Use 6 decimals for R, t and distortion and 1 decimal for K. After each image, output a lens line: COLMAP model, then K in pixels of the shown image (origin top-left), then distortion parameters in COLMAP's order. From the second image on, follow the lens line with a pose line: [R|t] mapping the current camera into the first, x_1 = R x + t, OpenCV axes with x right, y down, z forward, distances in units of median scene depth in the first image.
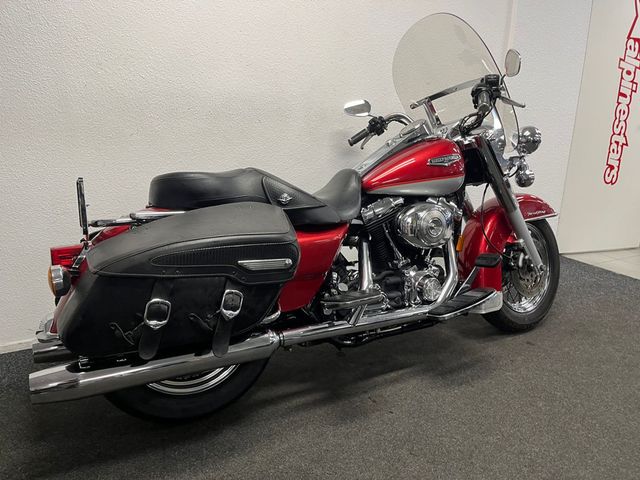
lens RADIAL K [[481.0, 0, 320.0], [0, 481.0, 240.0], [0, 0, 1]] dist [0.088248, -0.105958]
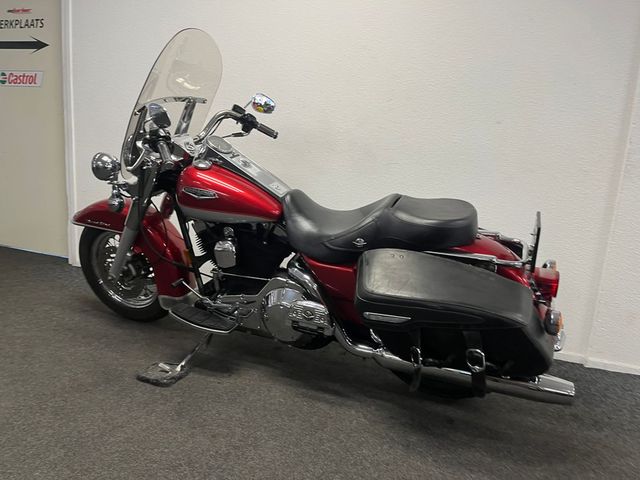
lens RADIAL K [[481.0, 0, 320.0], [0, 481.0, 240.0], [0, 0, 1]] dist [0.088248, -0.105958]
pose [[0.674520, 0.164792, -0.719629, 1.042584], [-0.252149, 0.967576, -0.014772, -0.020854], [0.693861, 0.191418, 0.694201, 0.275042]]
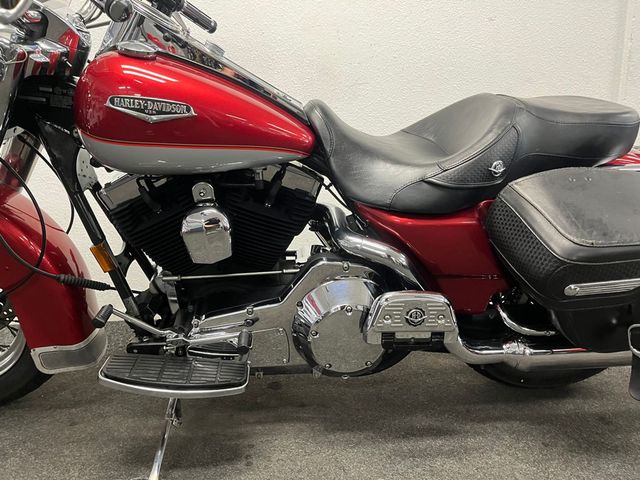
lens RADIAL K [[480.3, 0, 325.2], [0, 480.3, 243.5], [0, 0, 1]] dist [0.081904, -0.109303]
pose [[0.932054, 0.053719, -0.358314, 0.406182], [-0.077100, 0.995704, -0.051275, 0.078700], [0.354020, 0.075417, 0.932192, 0.436602]]
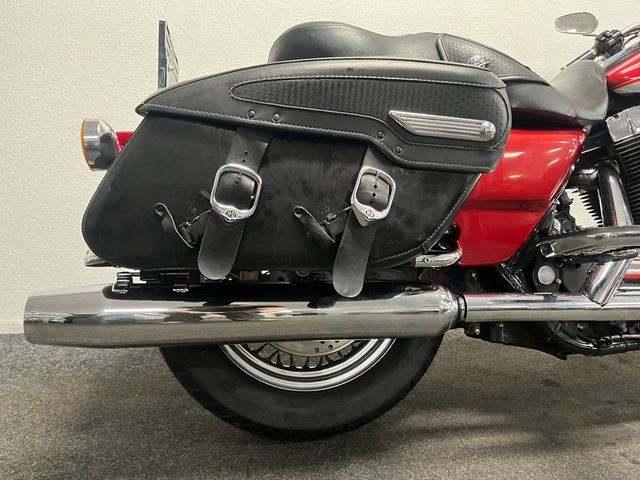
lens RADIAL K [[480.3, 0, 325.2], [0, 480.3, 243.5], [0, 0, 1]] dist [0.081904, -0.109303]
pose [[0.953247, 0.030273, -0.300672, -0.056250], [-0.069243, 0.990379, -0.119811, 0.184695], [0.294152, 0.135029, 0.946172, 0.375822]]
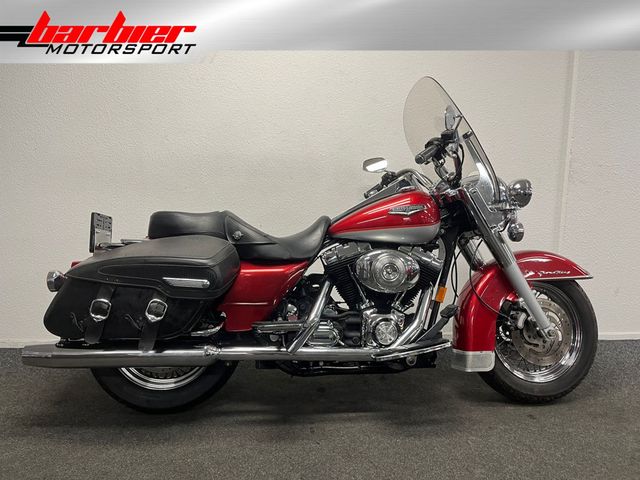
lens RADIAL K [[481.0, 0, 320.0], [0, 481.0, 240.0], [0, 0, 1]] dist [0.088248, -0.105958]
pose [[0.918860, 0.044170, -0.392104, 0.521518], [-0.095612, 0.989024, -0.112647, 0.037898], [0.382825, 0.140997, 0.912998, -0.016878]]
